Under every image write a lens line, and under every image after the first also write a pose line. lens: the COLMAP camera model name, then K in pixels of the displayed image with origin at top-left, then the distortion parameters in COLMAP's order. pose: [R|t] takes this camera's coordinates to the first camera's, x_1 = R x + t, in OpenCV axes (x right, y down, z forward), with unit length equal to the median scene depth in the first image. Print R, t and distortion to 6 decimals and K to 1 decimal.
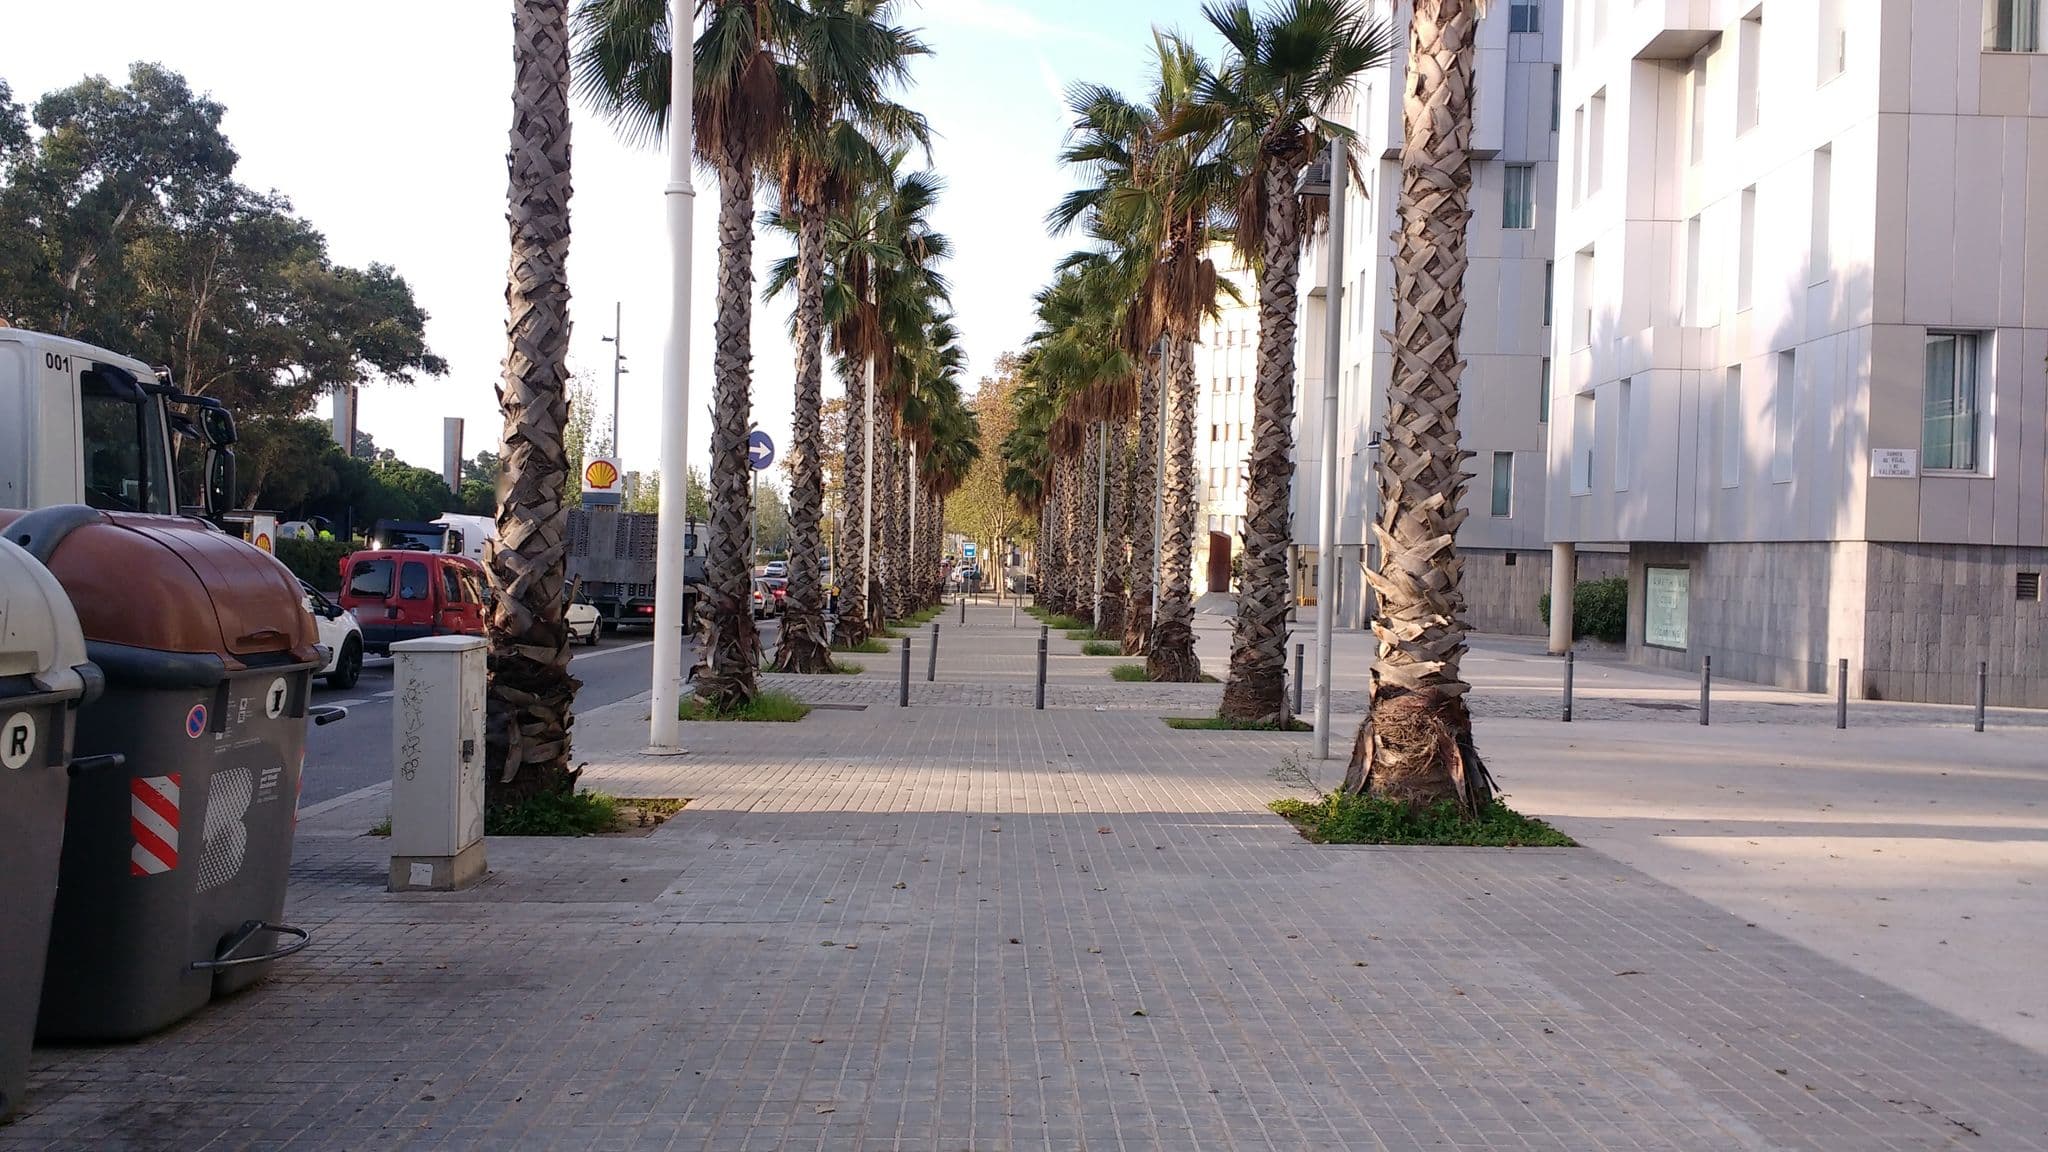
lens RADIAL K [[2198.6, 0, 1024.0], [0, 2198.6, 576.0], [0, 0, 1]] dist [0.001934, 0.001061]
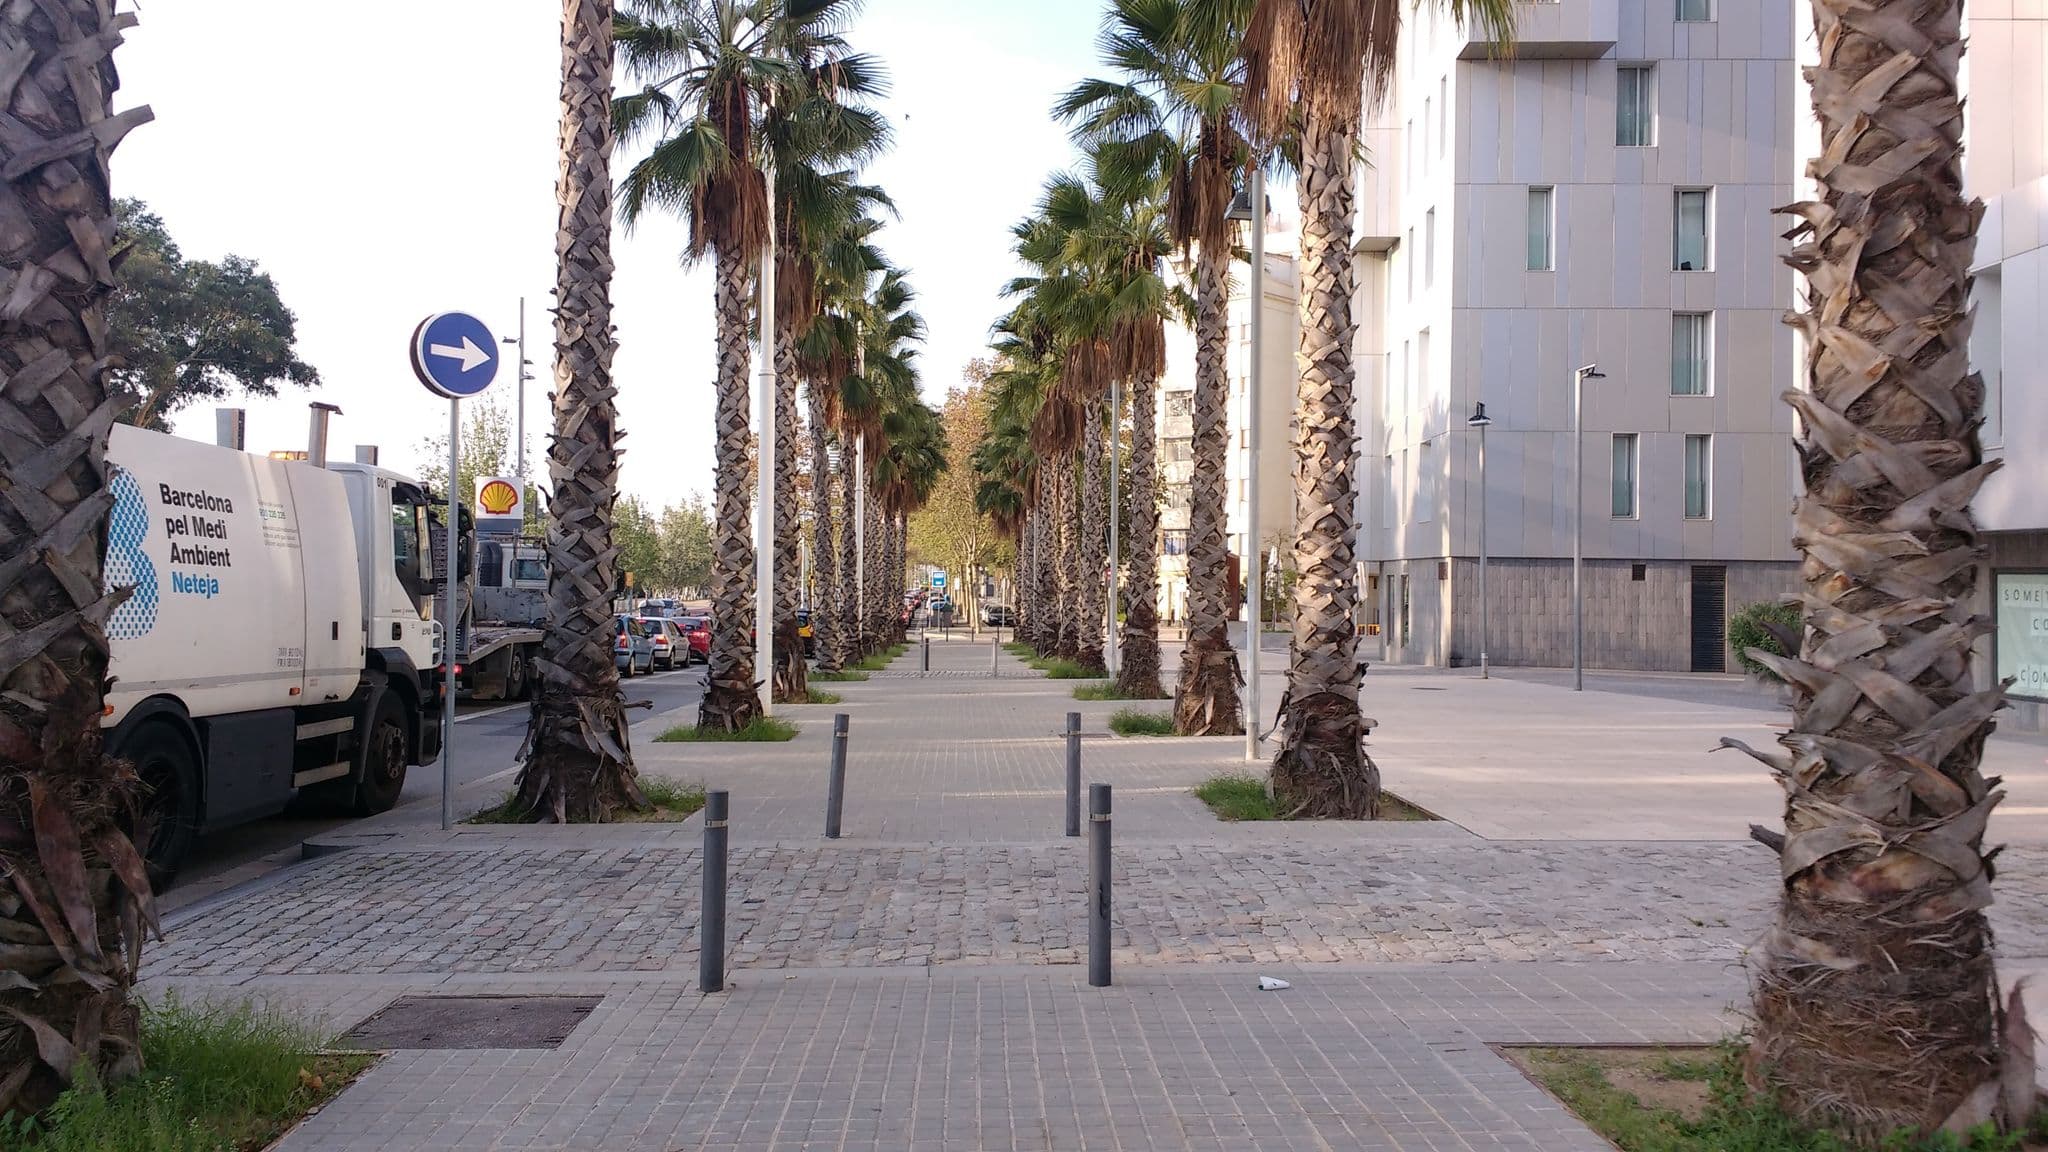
lens RADIAL K [[1566.6, 0, 1024.0], [0, 1566.6, 576.0], [0, 0, 1]] dist [0.044801, -0.000594]
pose [[0.999533, -0.020576, 0.022584, -0.005629], [0.021010, 0.999596, -0.019154, -0.000253], [-0.022181, 0.019620, 0.999561, 0.449542]]
